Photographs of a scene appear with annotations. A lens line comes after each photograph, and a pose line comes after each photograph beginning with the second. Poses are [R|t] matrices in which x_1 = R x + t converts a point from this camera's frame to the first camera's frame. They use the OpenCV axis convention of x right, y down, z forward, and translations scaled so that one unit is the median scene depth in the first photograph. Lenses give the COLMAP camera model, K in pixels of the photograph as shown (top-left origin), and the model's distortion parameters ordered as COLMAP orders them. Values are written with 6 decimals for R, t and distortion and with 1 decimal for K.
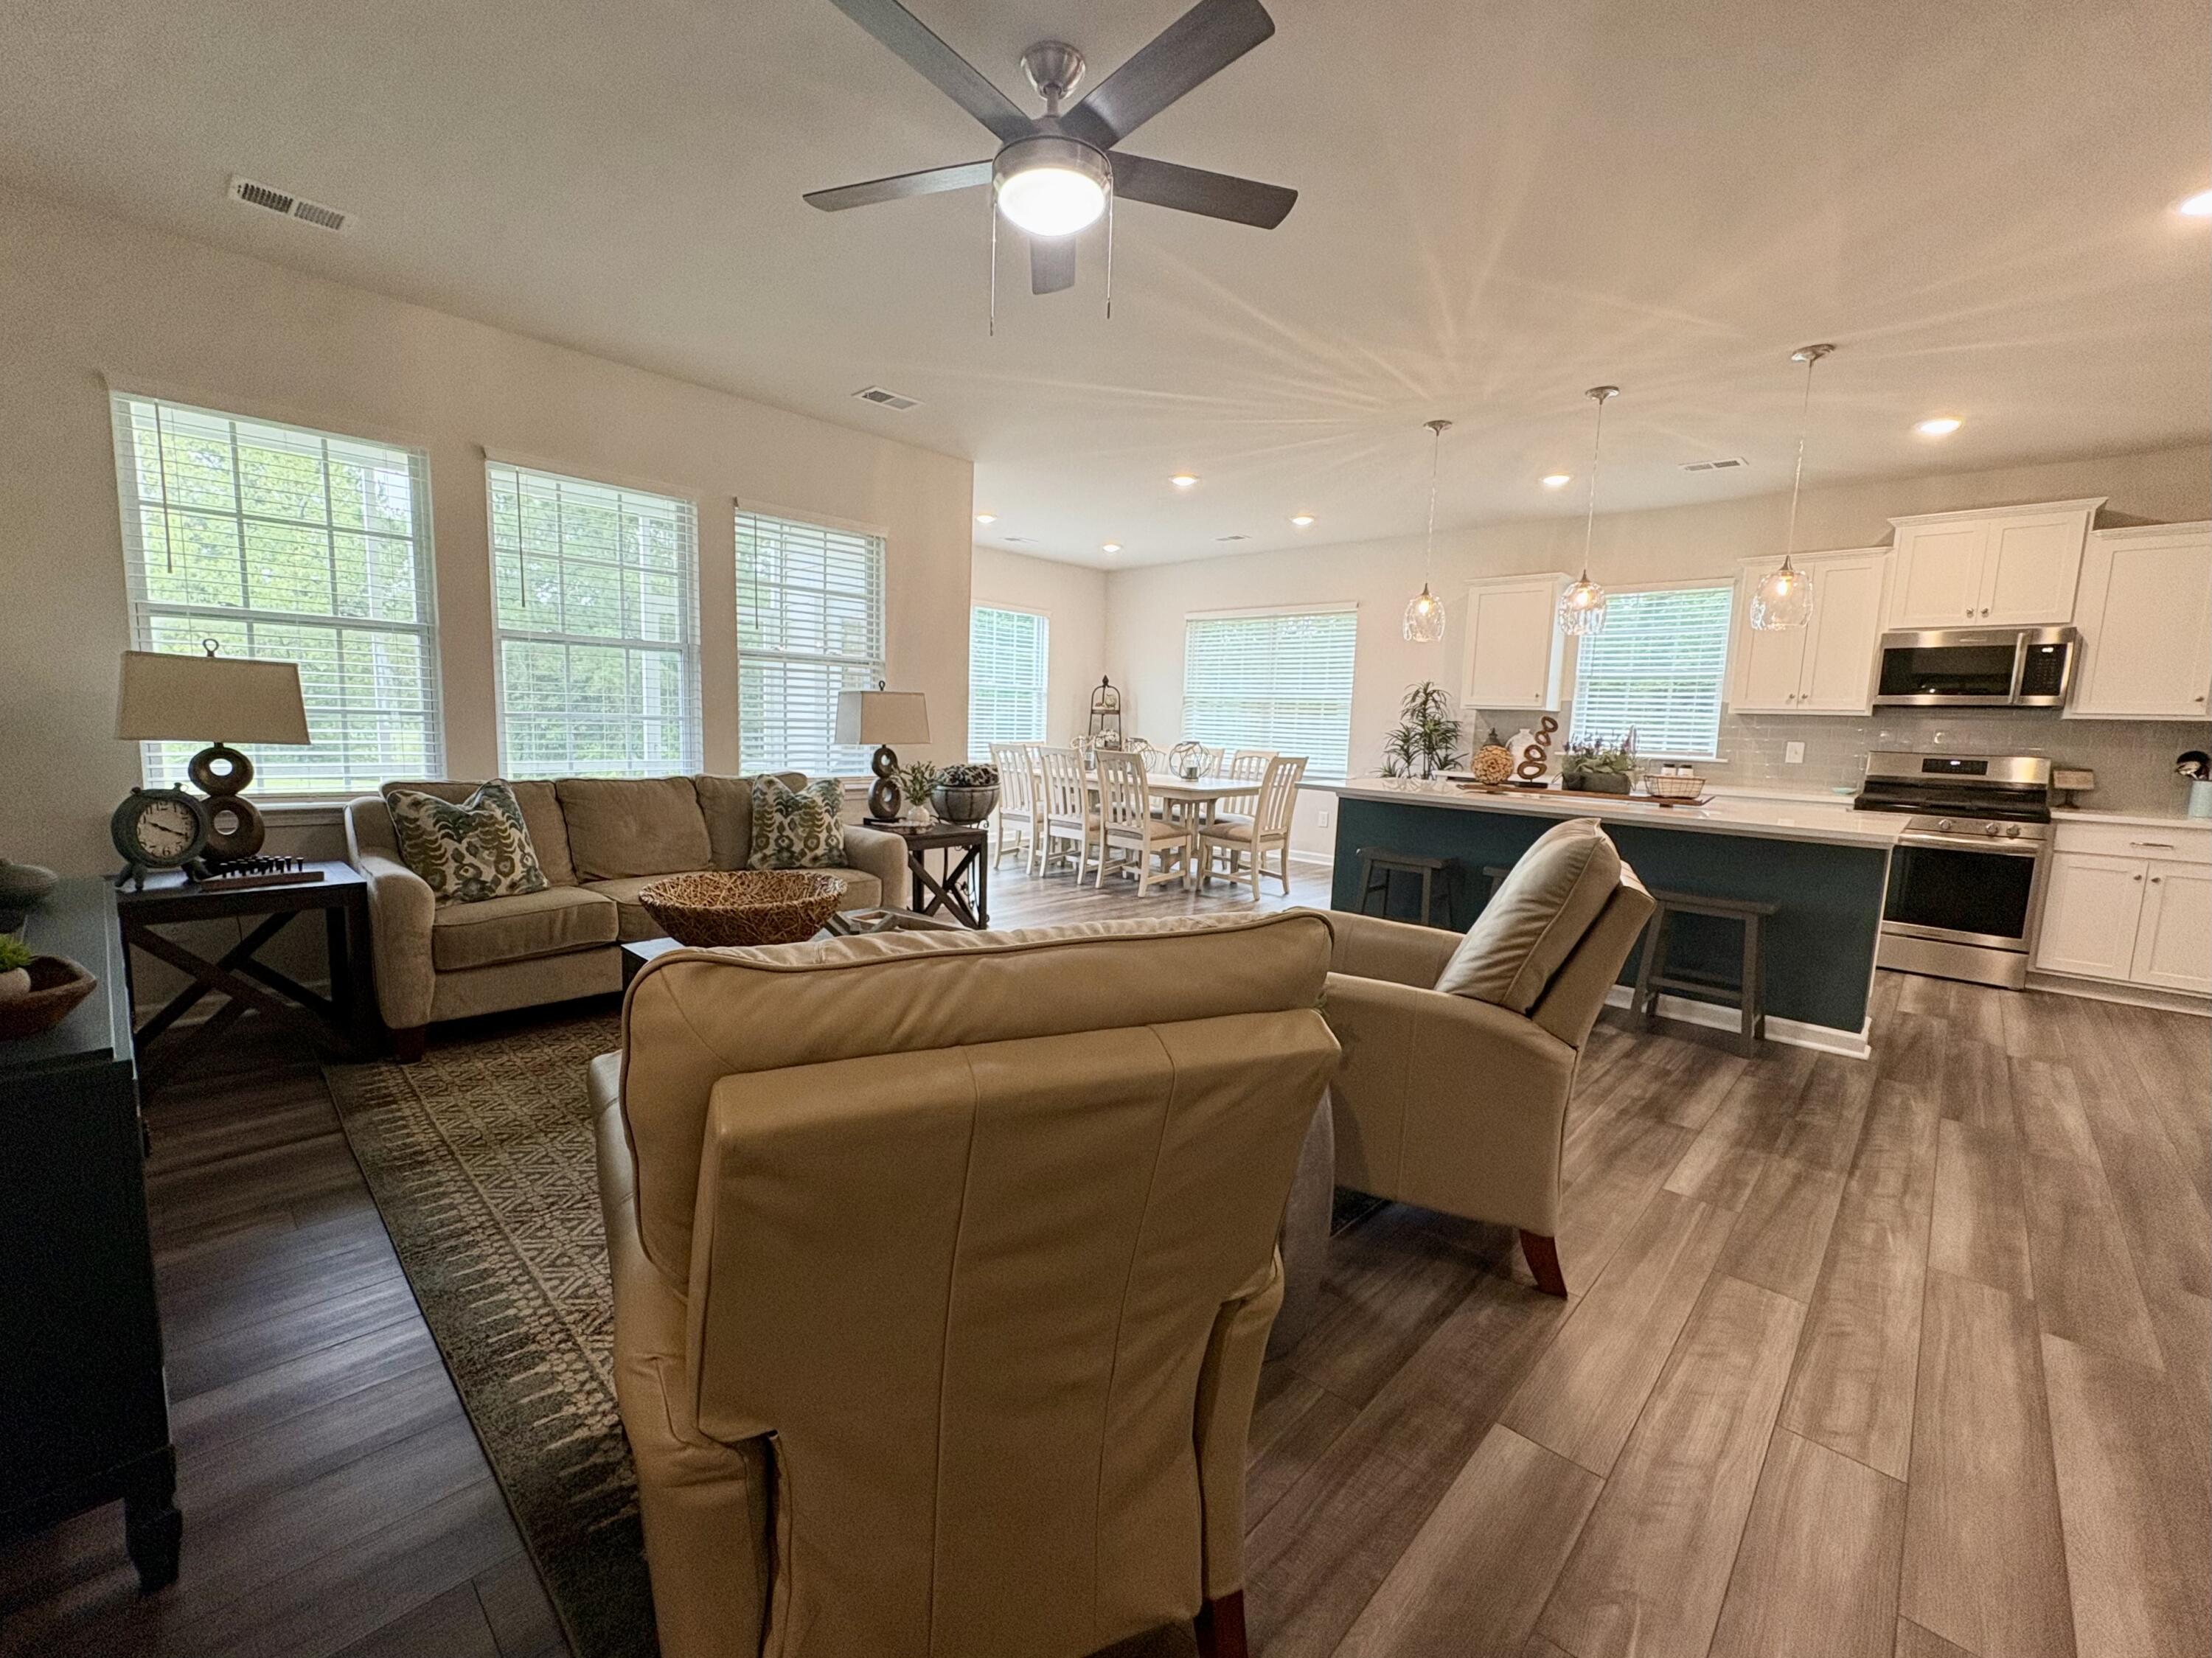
lens RADIAL K [[897.2, 0, 1106.0], [0, 897.2, 829.0], [0, 0, 1]] dist [-0.001867, 0.000017]
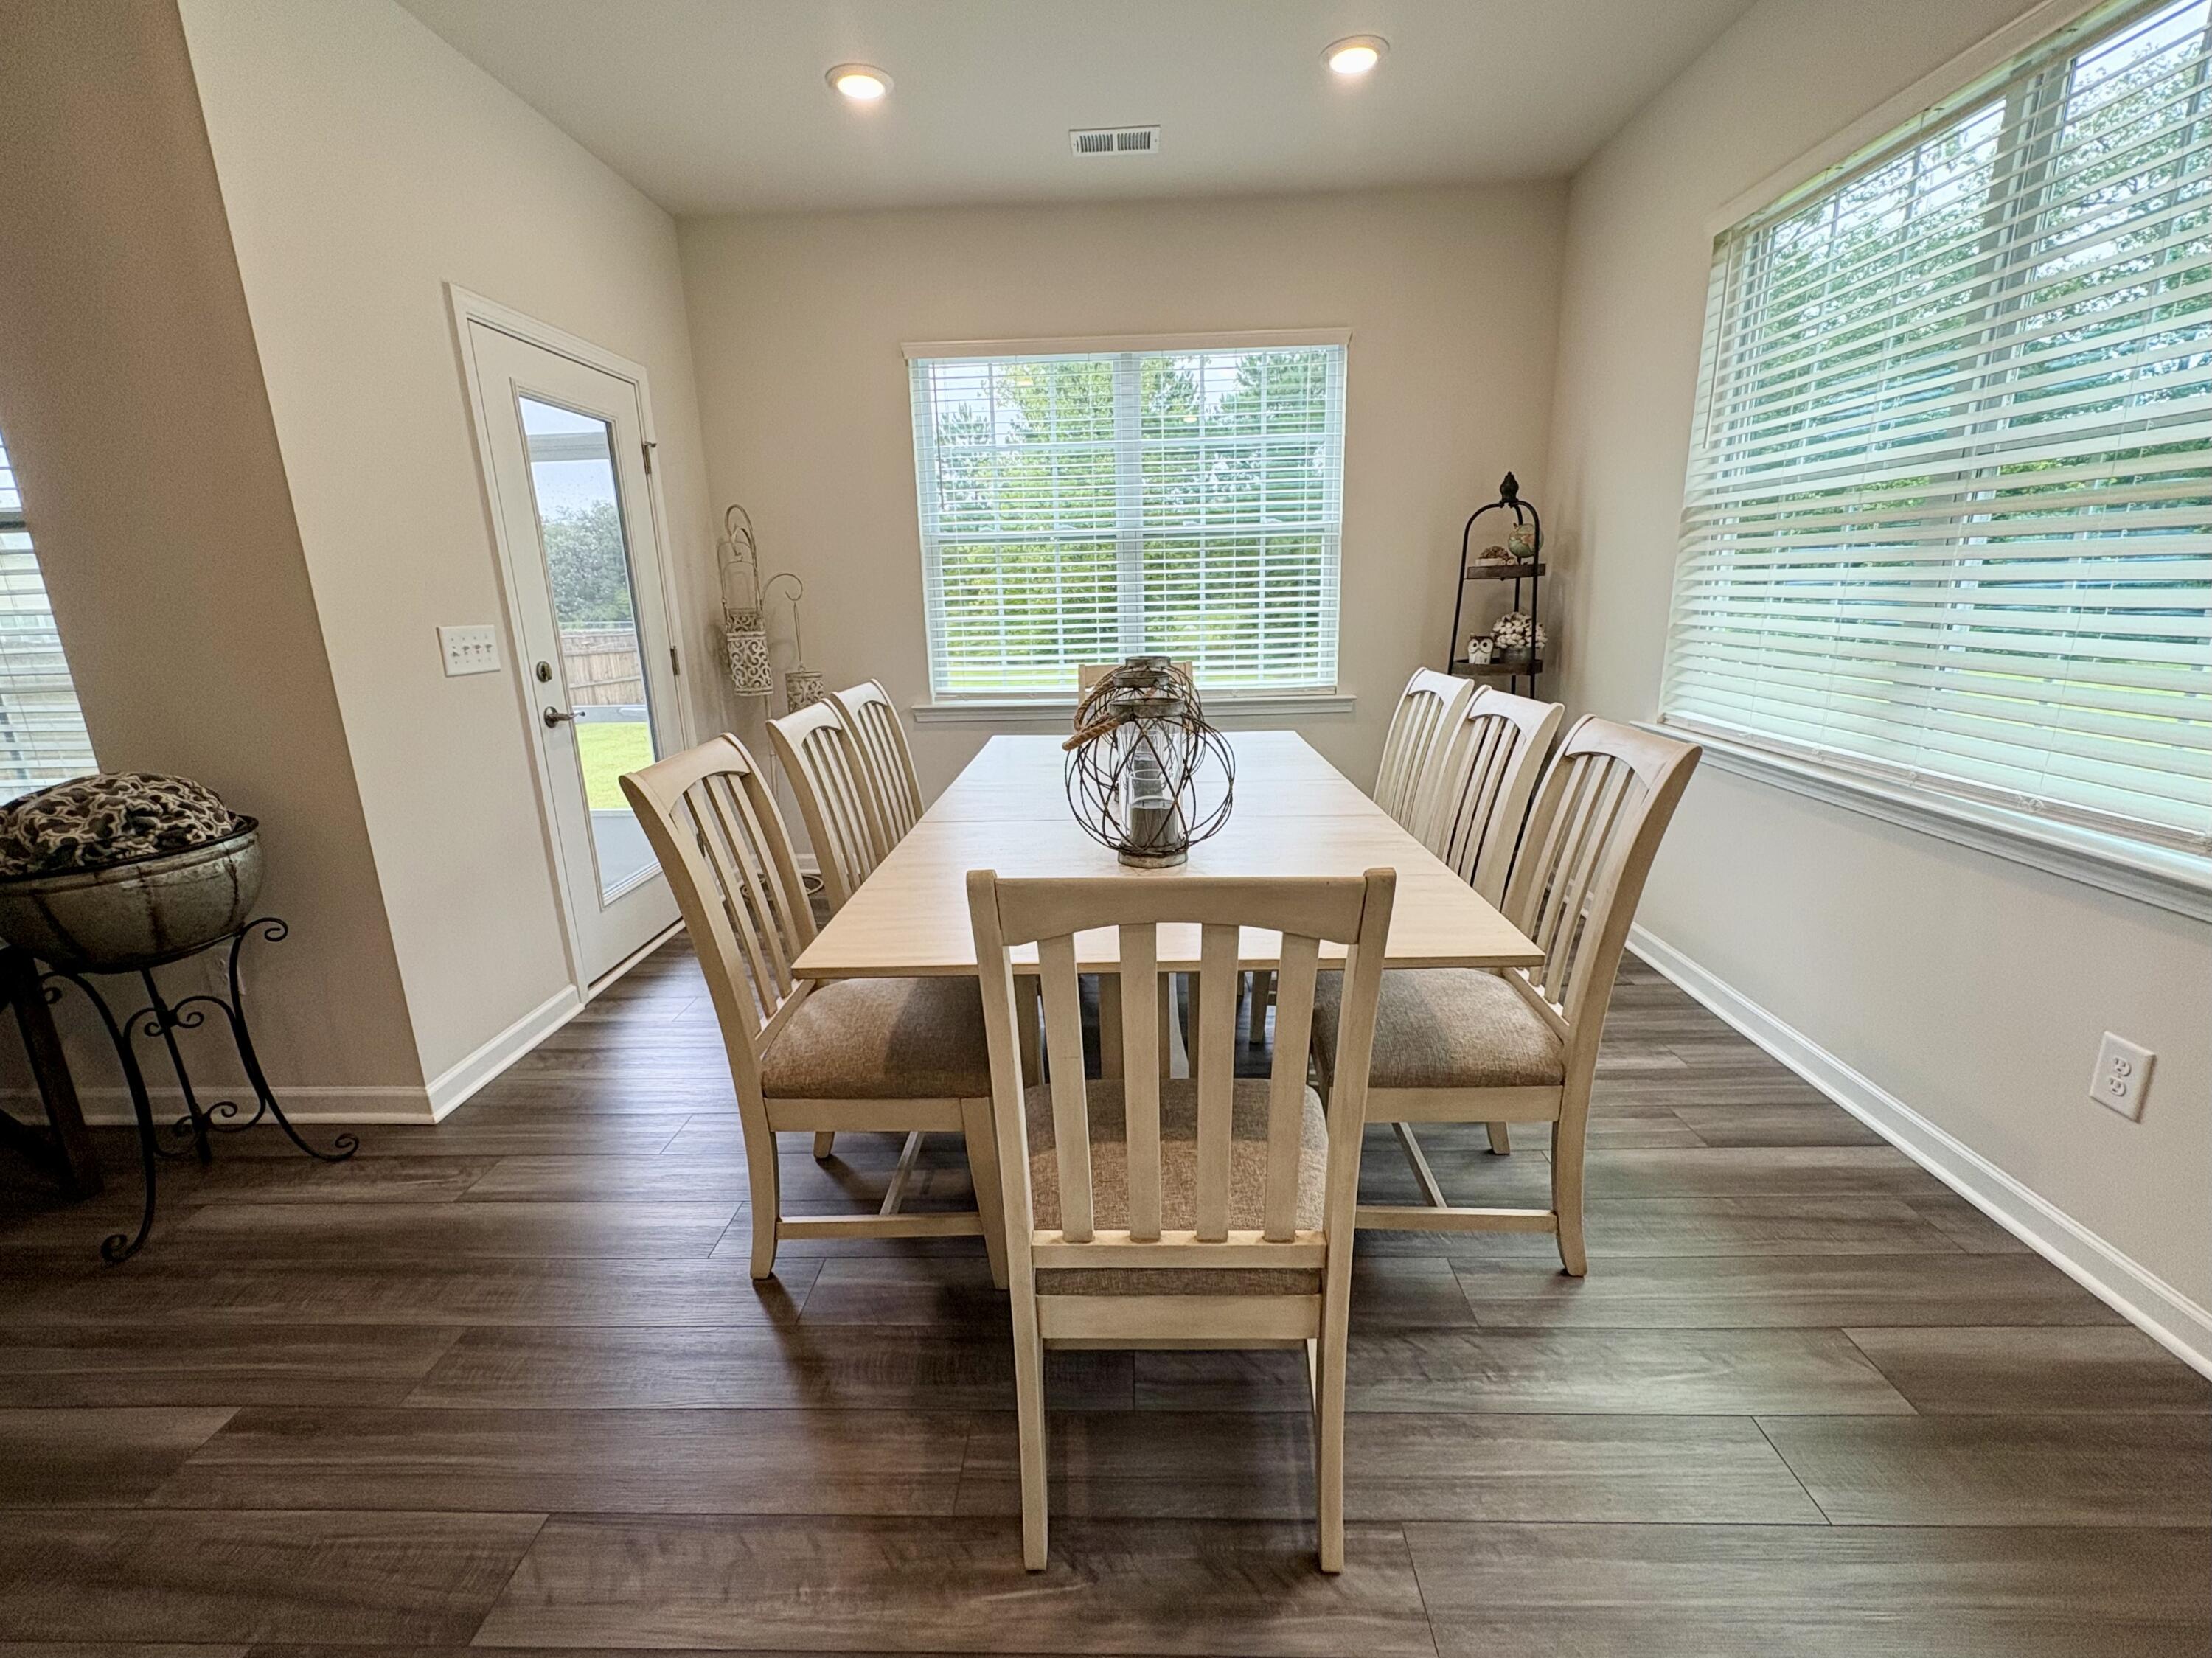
lens RADIAL K [[932.8, 0, 1106.0], [0, 932.8, 829.0], [0, 0, 1]] dist [-0.002112, -0.000431]
pose [[0.651554, 0.142398, -0.745117, 0.406833], [-0.044082, 0.987672, 0.150205, -0.140384], [0.757320, -0.065020, 0.649799, 1.137450]]
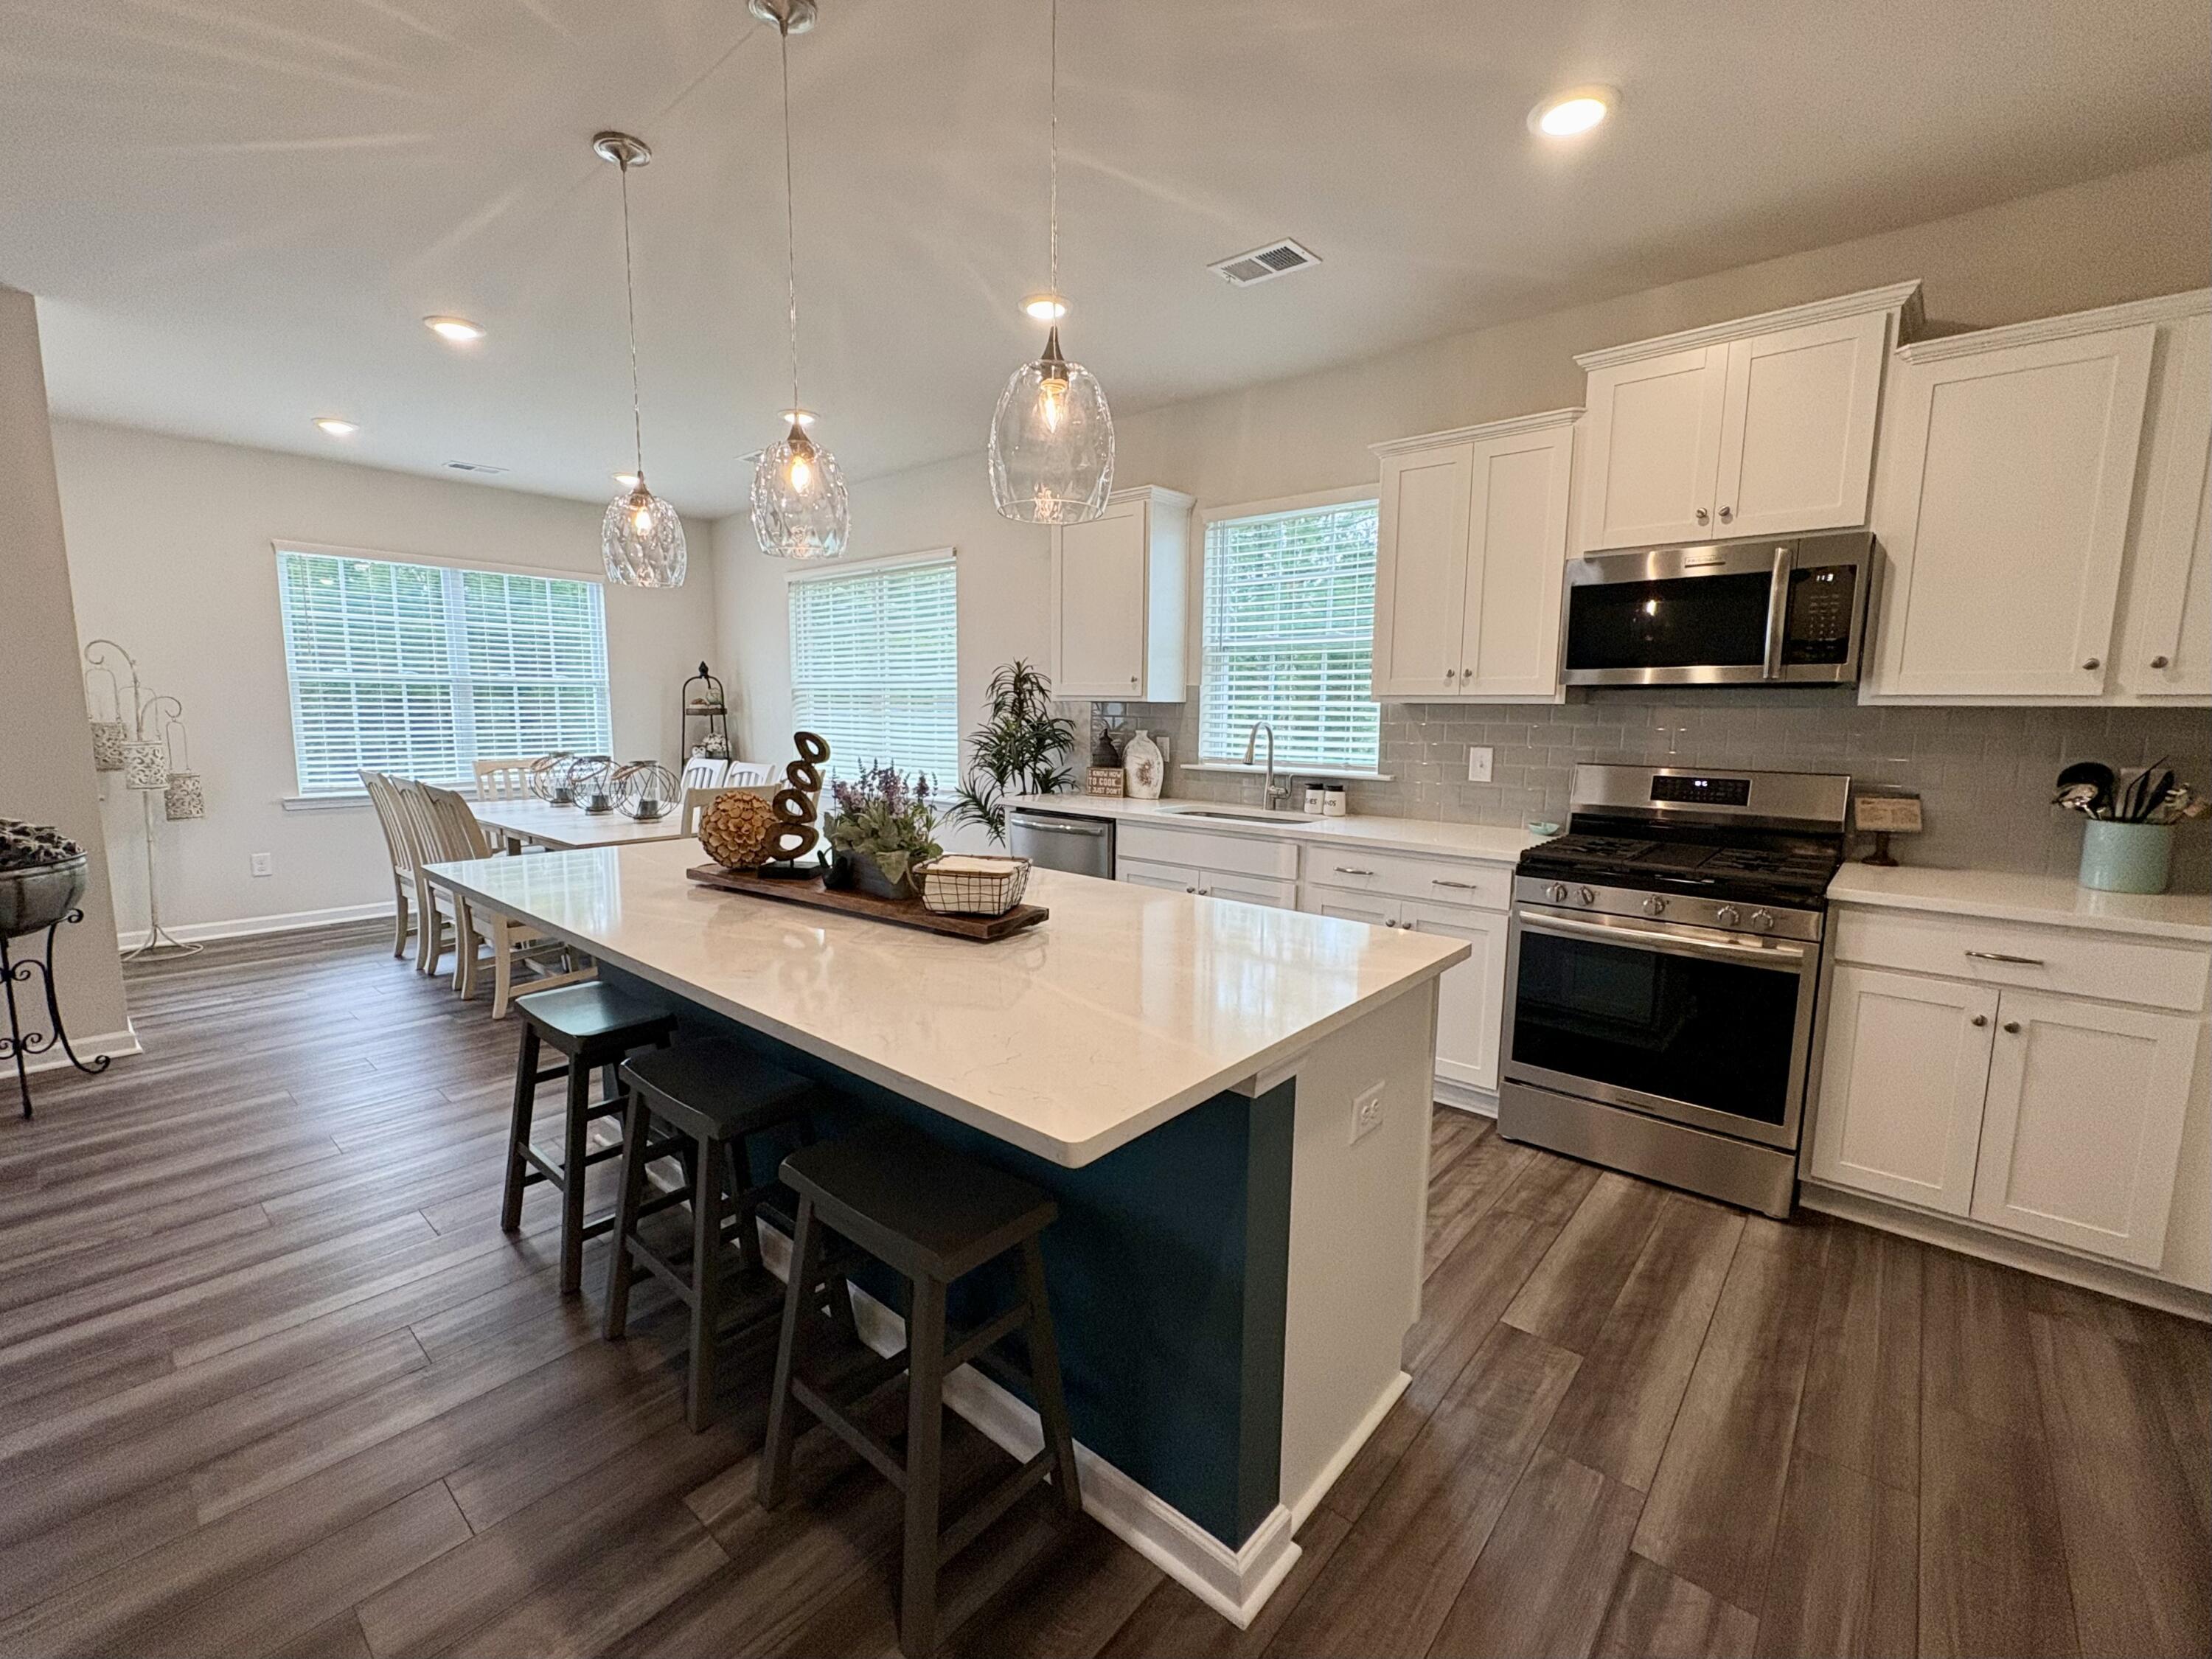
lens RADIAL K [[932.8, 0, 1106.0], [0, 932.8, 829.5], [0, 0, 1]] dist [-0.002112, -0.000431]
pose [[0.998812, -0.029822, 0.038538, 0.573069], [0.029394, 0.999500, 0.011624, -0.066169], [-0.038866, -0.010477, 0.999190, 0.441356]]
